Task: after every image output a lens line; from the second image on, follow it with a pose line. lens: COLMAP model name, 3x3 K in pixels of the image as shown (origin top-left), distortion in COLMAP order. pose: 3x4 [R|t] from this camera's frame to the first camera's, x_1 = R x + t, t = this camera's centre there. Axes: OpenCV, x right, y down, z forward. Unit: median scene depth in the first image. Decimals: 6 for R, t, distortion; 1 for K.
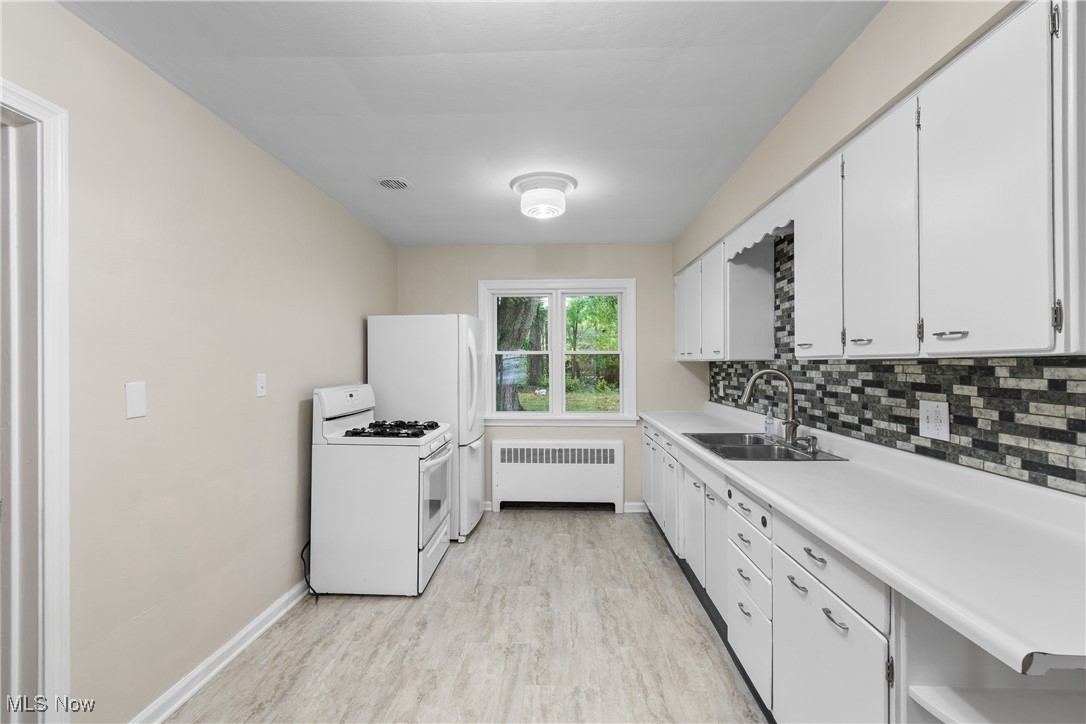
lens RADIAL K [[482.1, 0, 541.6], [0, 482.1, 363.4], [0, 0, 1]] dist [0.002036, -0.000995]
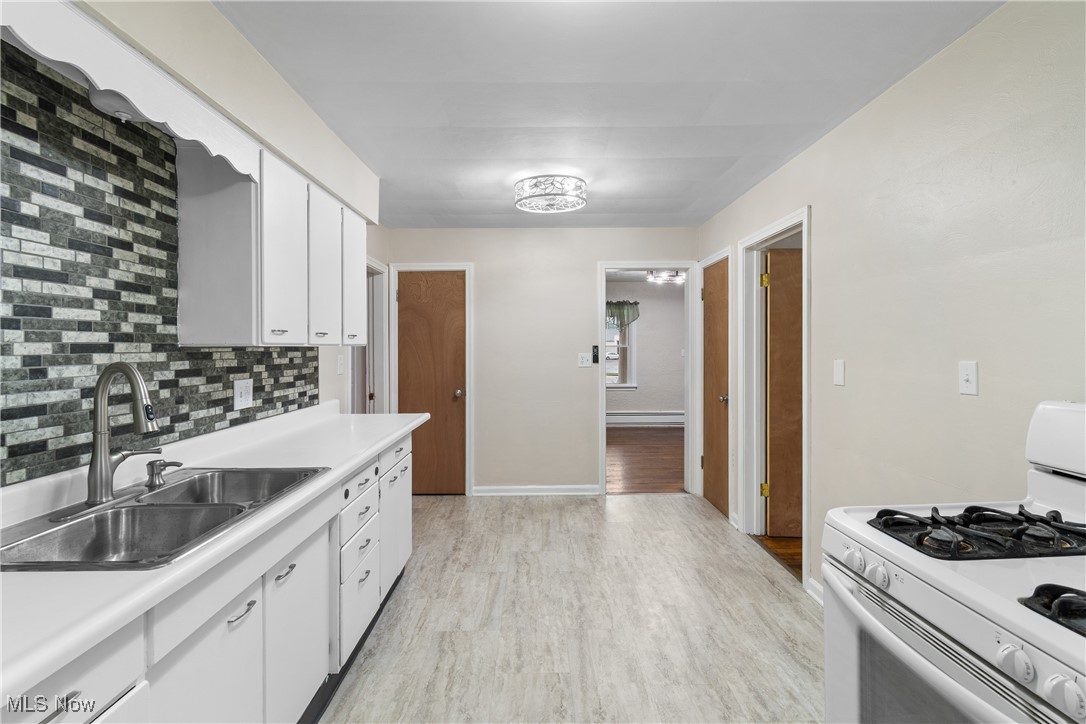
lens RADIAL K [[485.0, 0, 544.0], [0, 485.0, 346.9], [0, 0, 1]] dist [0.000394, -0.000159]
pose [[-0.997996, 0.006118, -0.062976, 0.070237], [0.006221, 0.999980, -0.001441, -0.001727], [0.062966, -0.001830, -0.998014, 1.800914]]
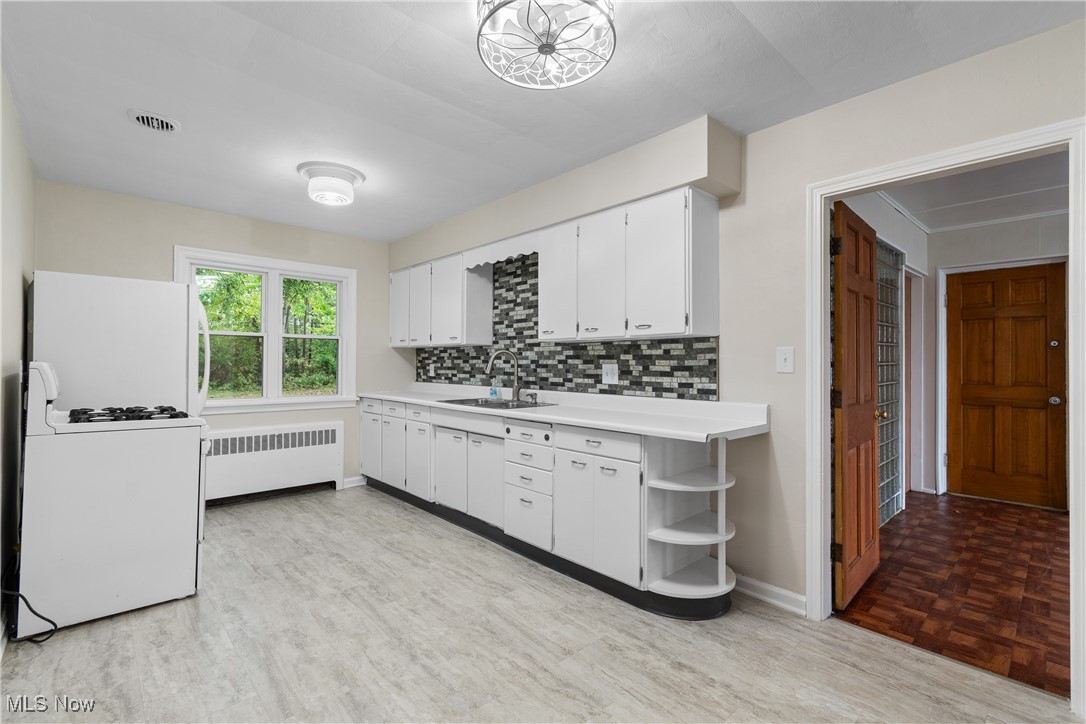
lens RADIAL K [[484.3, 0, 534.4], [0, 484.3, 359.7], [0, 0, 1]] dist [0.001212, -0.000189]
pose [[0.708015, 0.012755, 0.706082, -0.559960], [-0.009032, 0.999919, -0.009006, 0.062525], [-0.706140, -0.000001, 0.708073, -0.098066]]
